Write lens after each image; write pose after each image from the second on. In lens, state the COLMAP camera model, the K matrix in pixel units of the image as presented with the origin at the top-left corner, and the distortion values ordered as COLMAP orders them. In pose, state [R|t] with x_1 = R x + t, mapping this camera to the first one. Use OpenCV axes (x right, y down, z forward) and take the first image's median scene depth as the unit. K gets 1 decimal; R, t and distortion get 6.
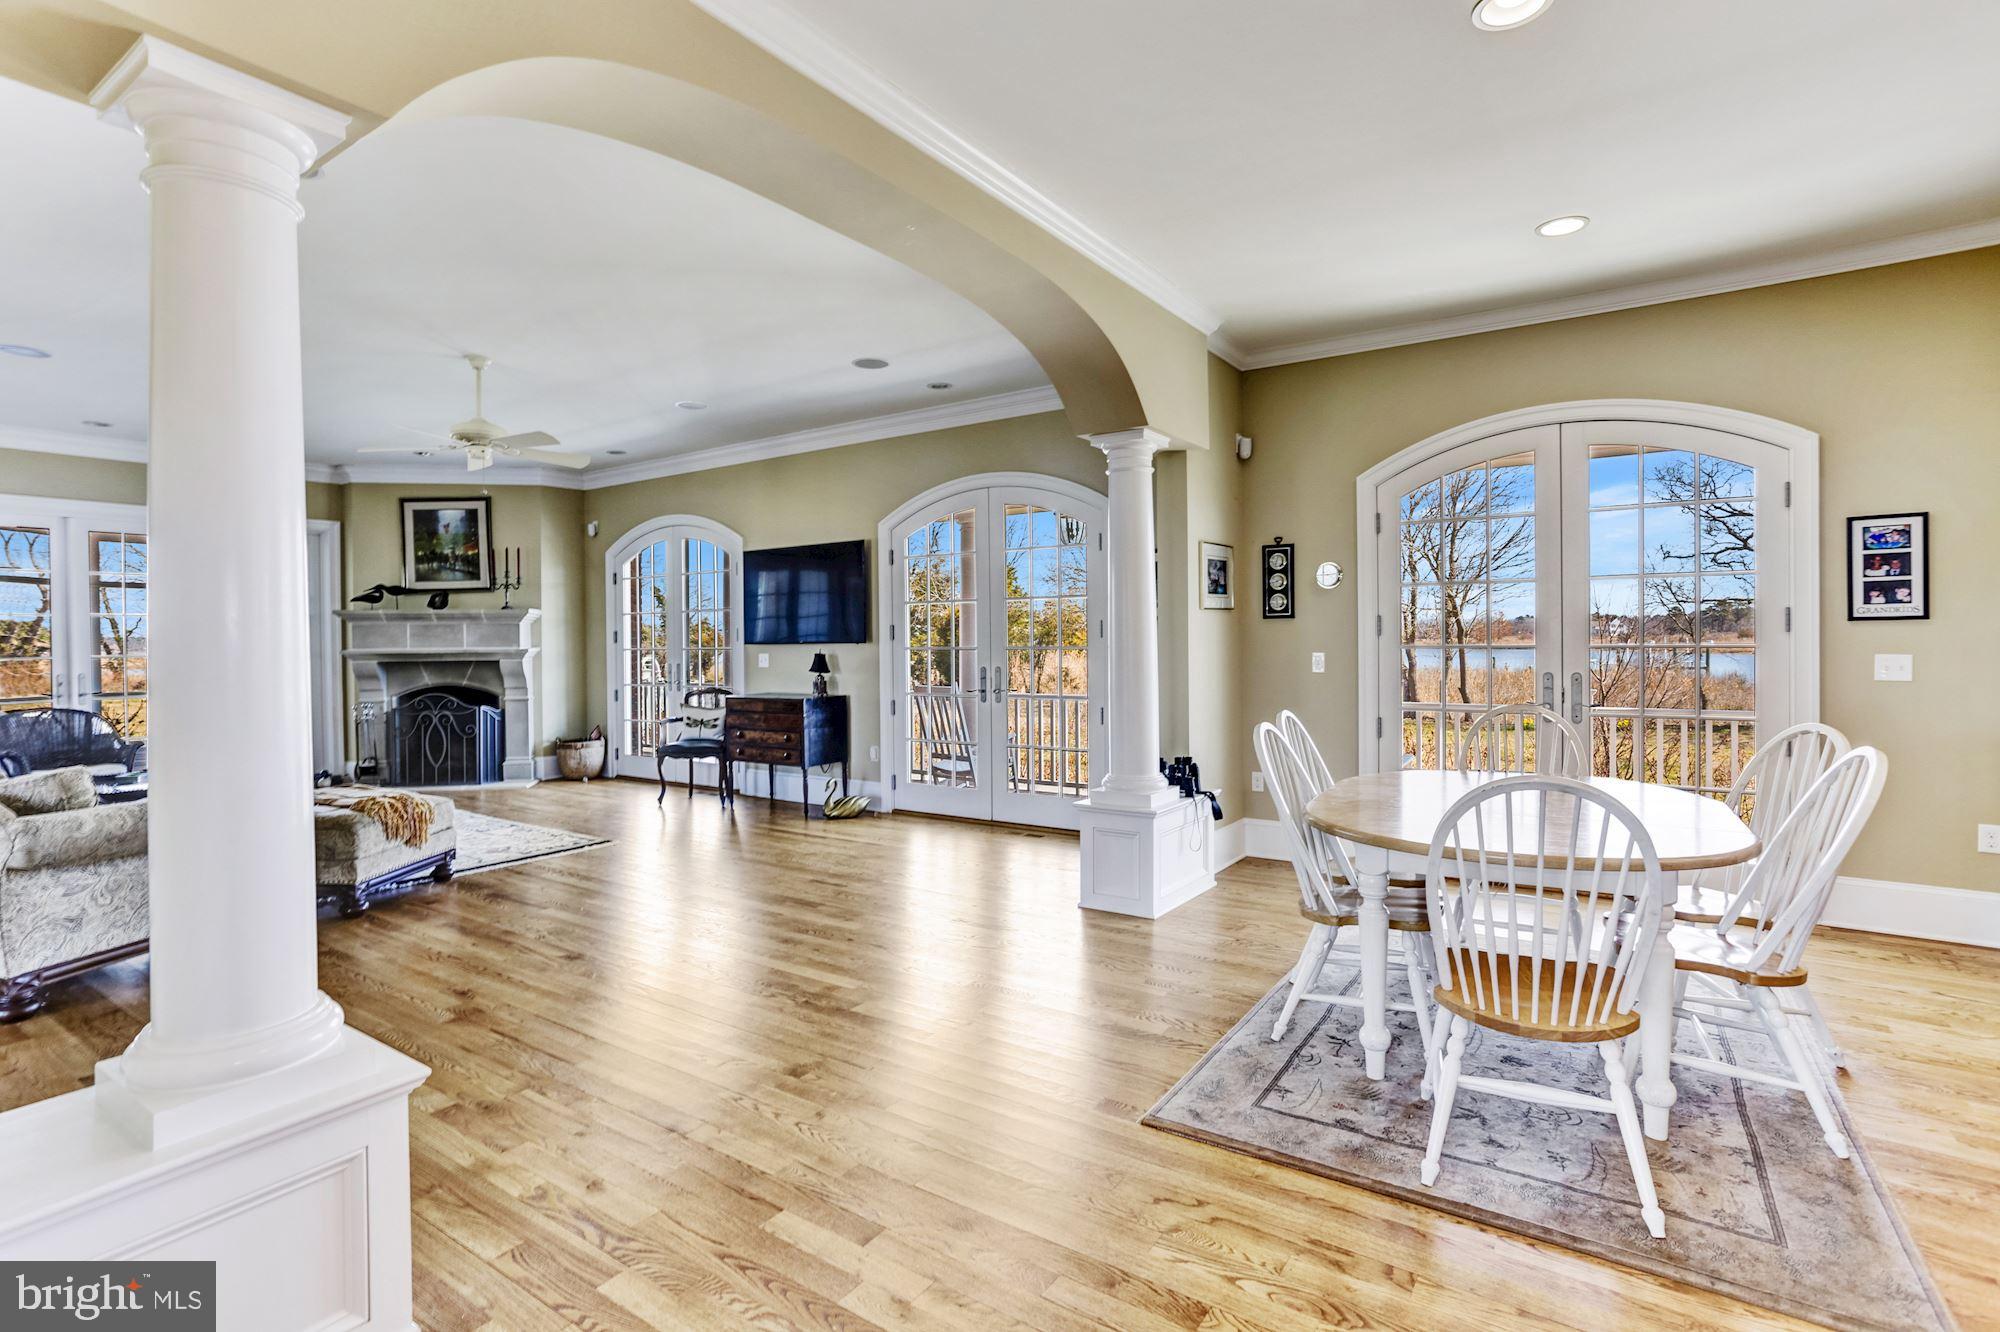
lens RADIAL K [[984.1, 0, 990.0], [0, 984.1, 650.5], [0, 0, 1]] dist [0.013551, 0.001097]
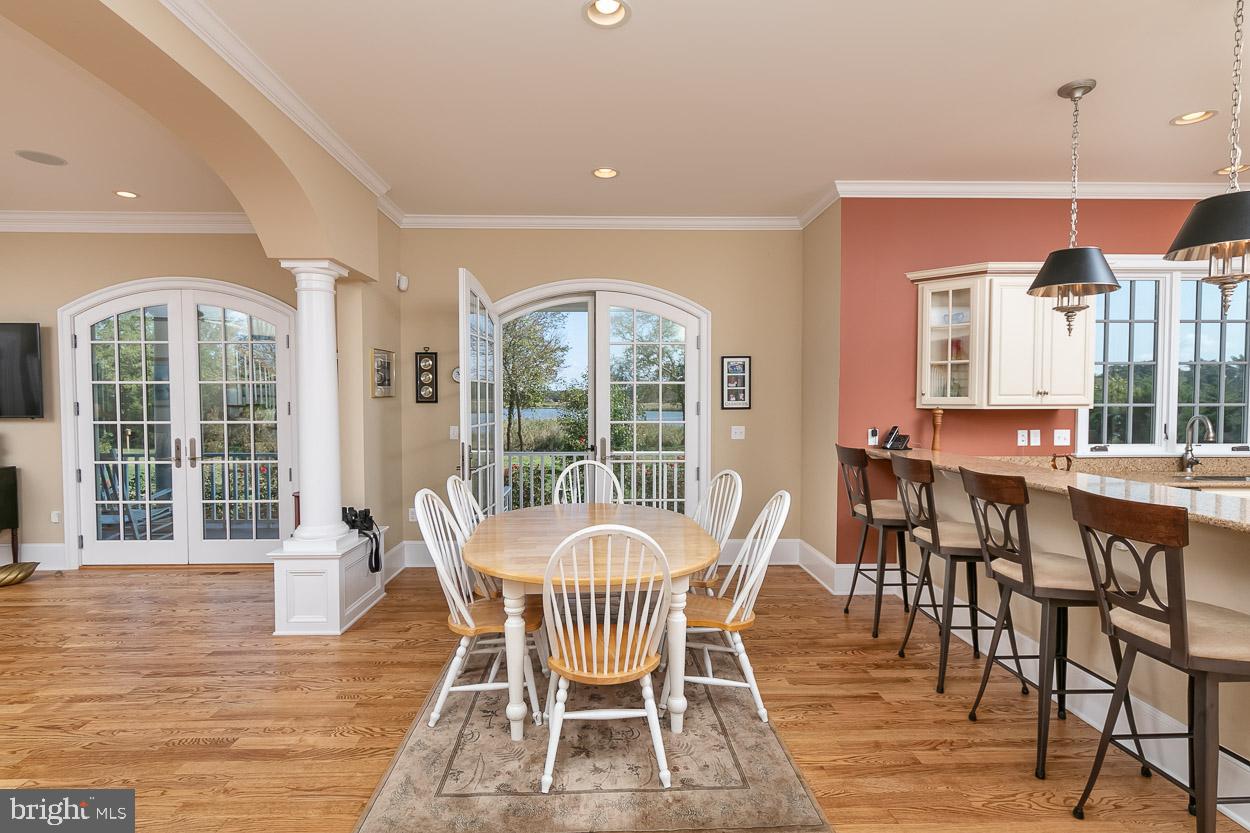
lens RADIAL K [[596.8, 0, 613.1], [0, 596.8, 412.4], [0, 0, 1]] dist [-0.001691, 0.001635]
pose [[0.812167, -0.013393, 0.583271, 0.002425], [0.003657, 0.999834, 0.017866, -0.045846], [-0.583414, -0.012377, 0.812081, 0.171619]]
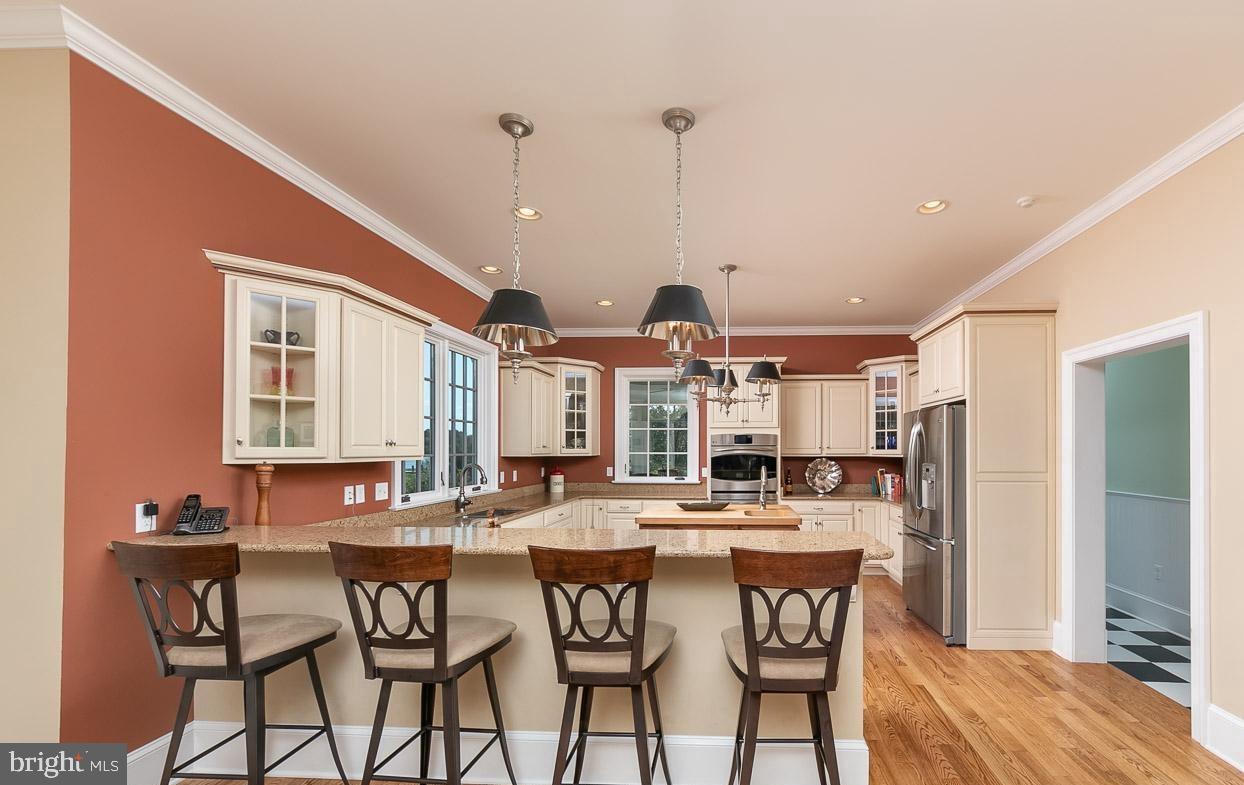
lens RADIAL K [[506.6, 0, 718.1], [0, 506.6, 446.3], [0, 0, 1]] dist [0.000902, 0.000045]
pose [[-0.534118, 0.008230, 0.845370, 0.249732], [0.005210, 0.999966, -0.006443, -0.045807], [-0.845394, 0.000963, -0.534143, 0.528831]]
